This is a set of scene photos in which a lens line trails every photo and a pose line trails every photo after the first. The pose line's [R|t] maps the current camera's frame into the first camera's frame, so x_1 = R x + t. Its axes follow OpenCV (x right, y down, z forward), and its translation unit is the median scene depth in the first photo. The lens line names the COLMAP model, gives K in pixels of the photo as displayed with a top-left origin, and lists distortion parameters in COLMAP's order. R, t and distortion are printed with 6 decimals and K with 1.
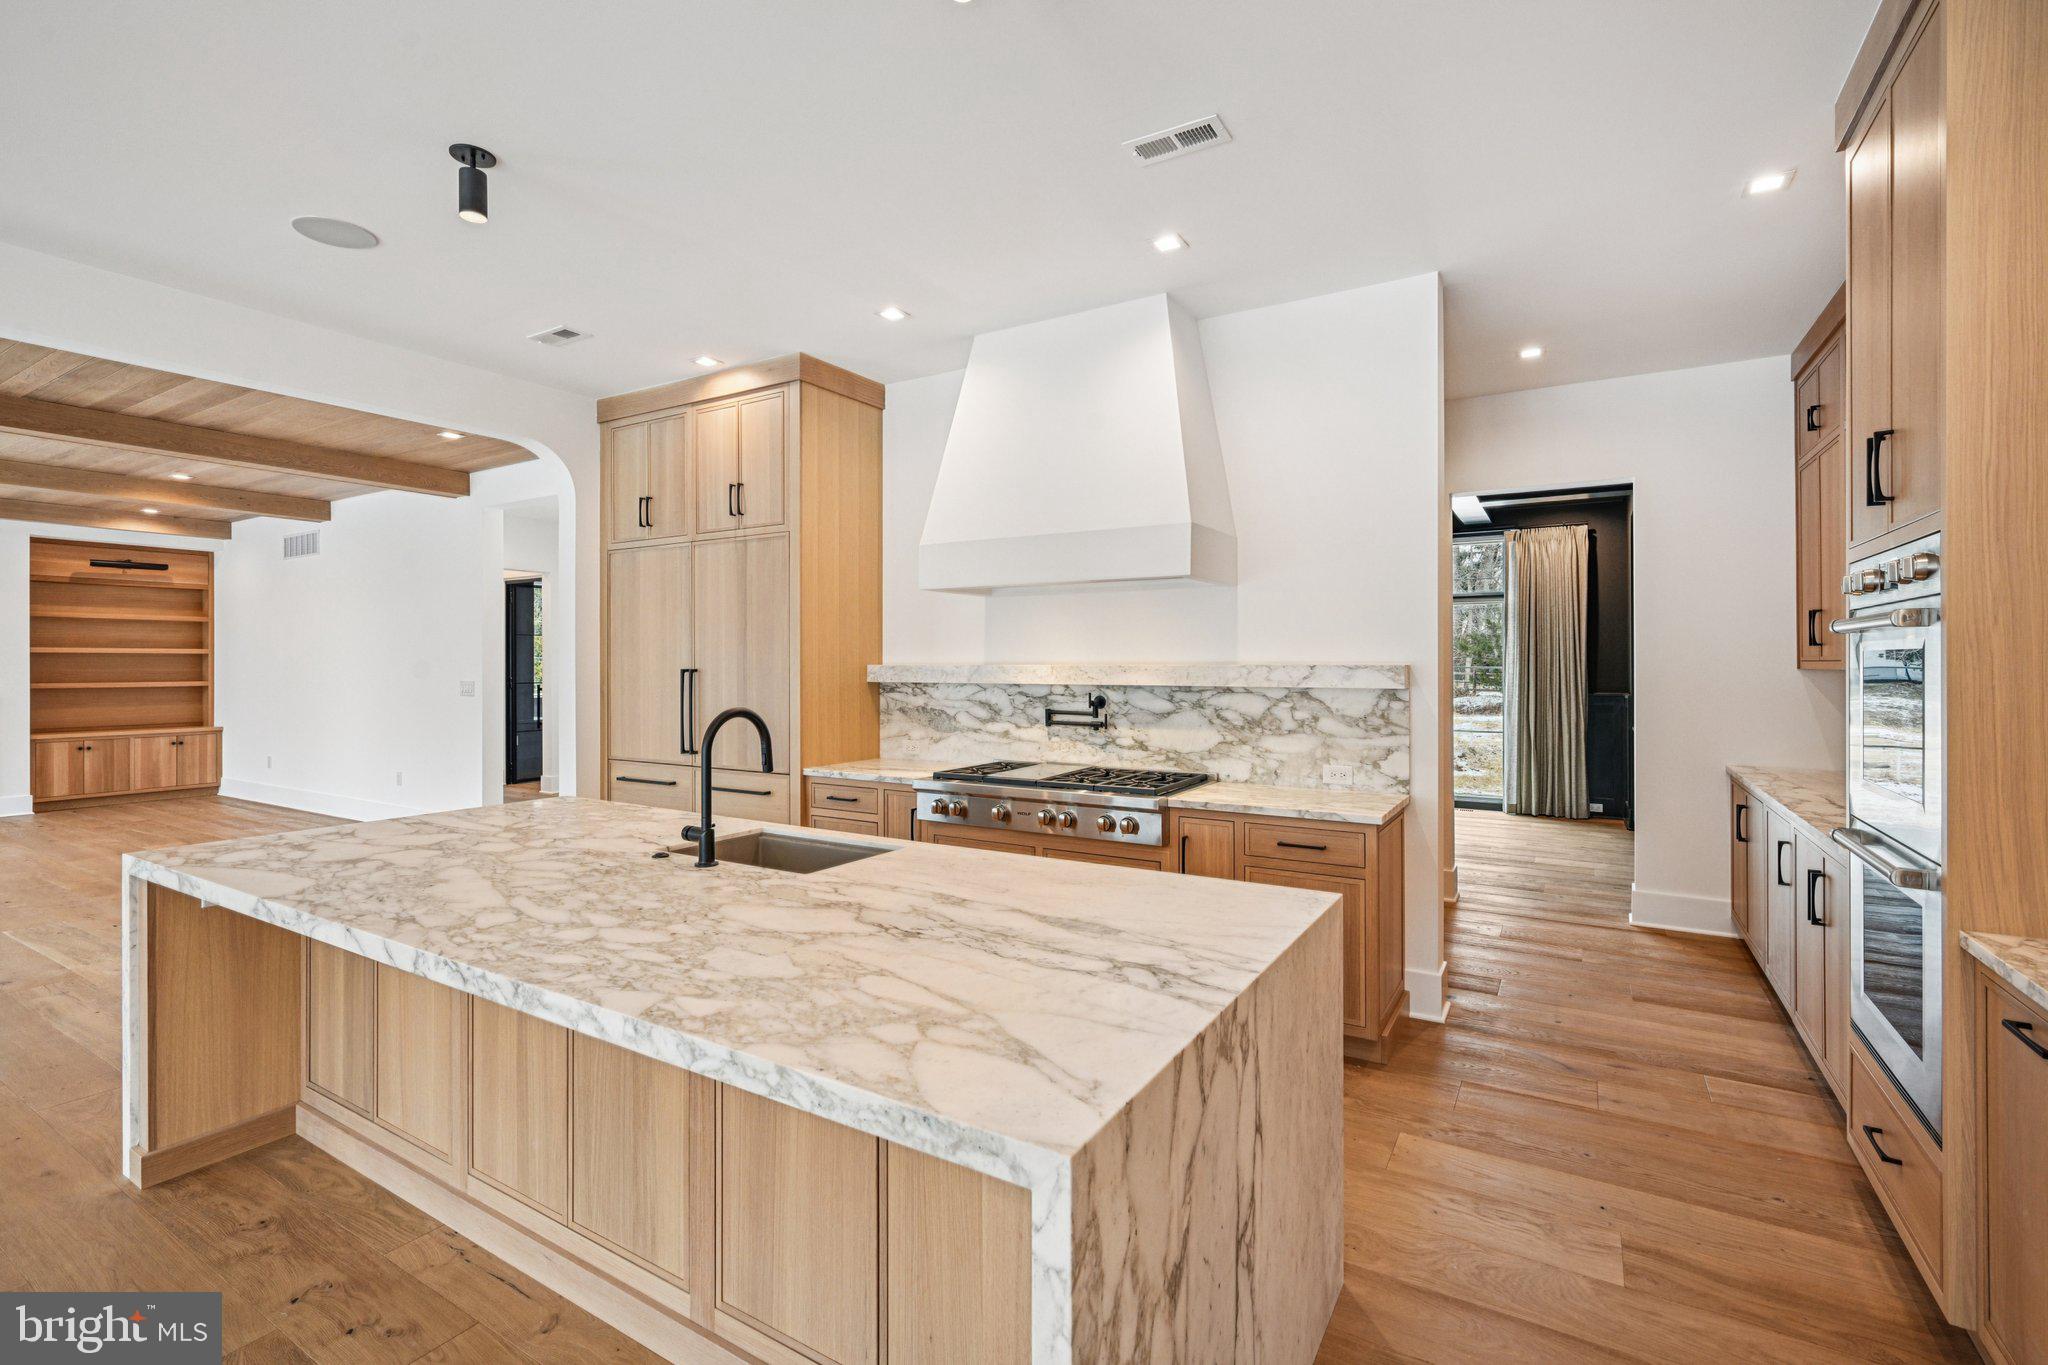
lens RADIAL K [[905.7, 0, 1023.7], [0, 905.7, 660.9], [0, 0, 1]] dist [-0.000978, 0.001719]
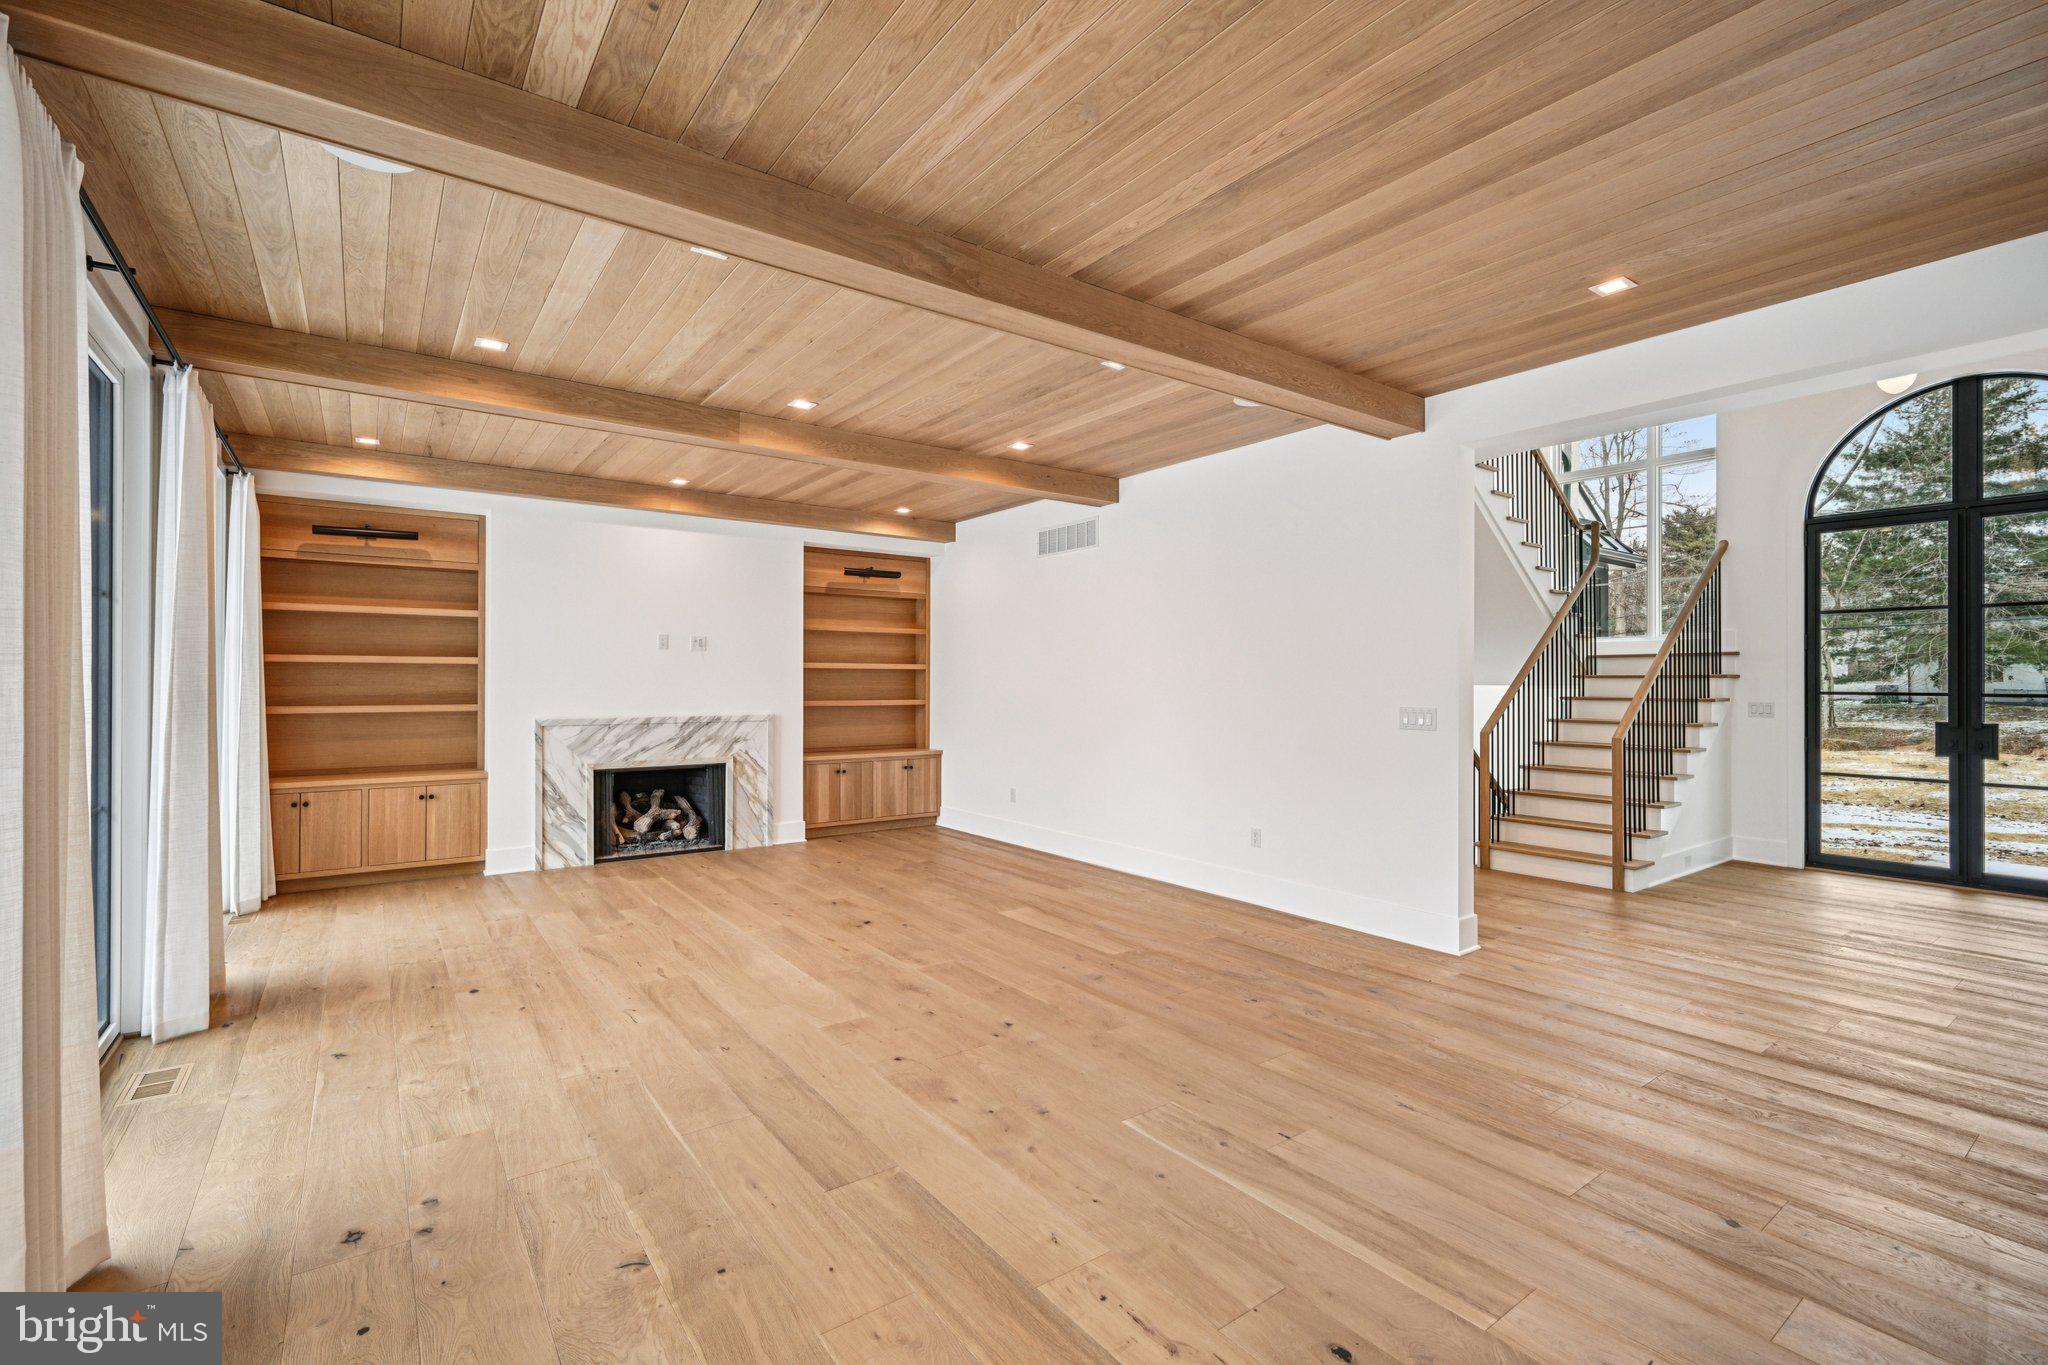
lens RADIAL K [[905.7, 0, 1030.9], [0, 905.7, 679.9], [0, 0, 1]] dist [-0.000978, 0.001719]
pose [[0.925835, 0.002034, -0.377924, -0.972802], [-0.001193, 0.999996, 0.002459, 0.000211], [0.377927, -0.001825, 0.925834, 0.416541]]
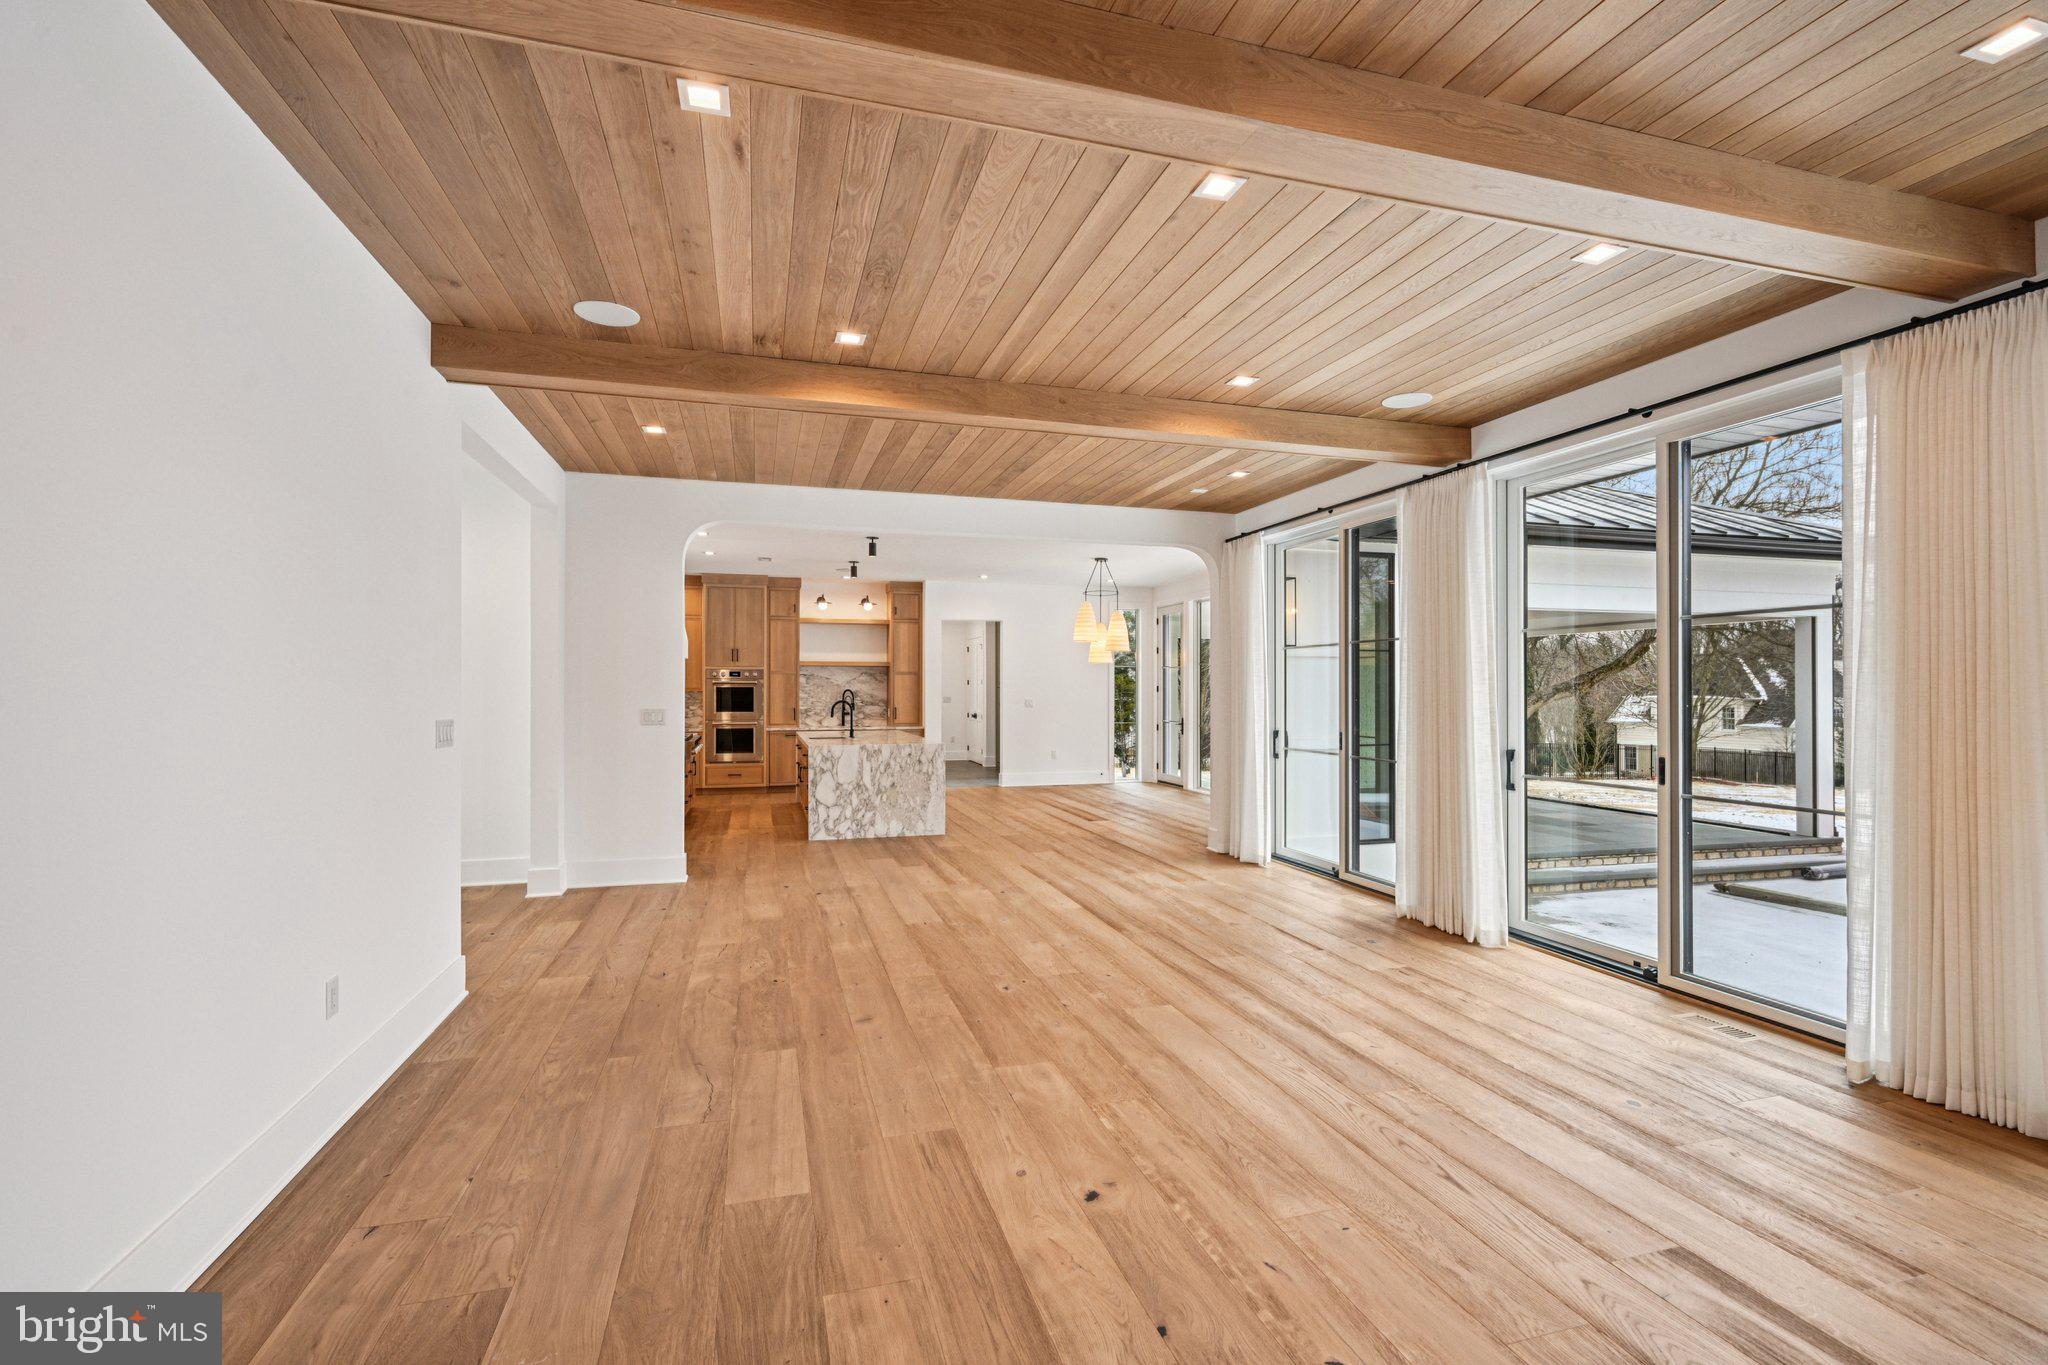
lens RADIAL K [[905.7, 0, 1027.1], [0, 905.7, 688.0], [0, 0, 1]] dist [-0.000978, 0.001719]
pose [[-0.741423, 0.002003, 0.671035, -1.927731], [-0.001941, 0.999985, -0.005129, 0.008473], [-0.671035, -0.005105, -0.741408, 1.821678]]
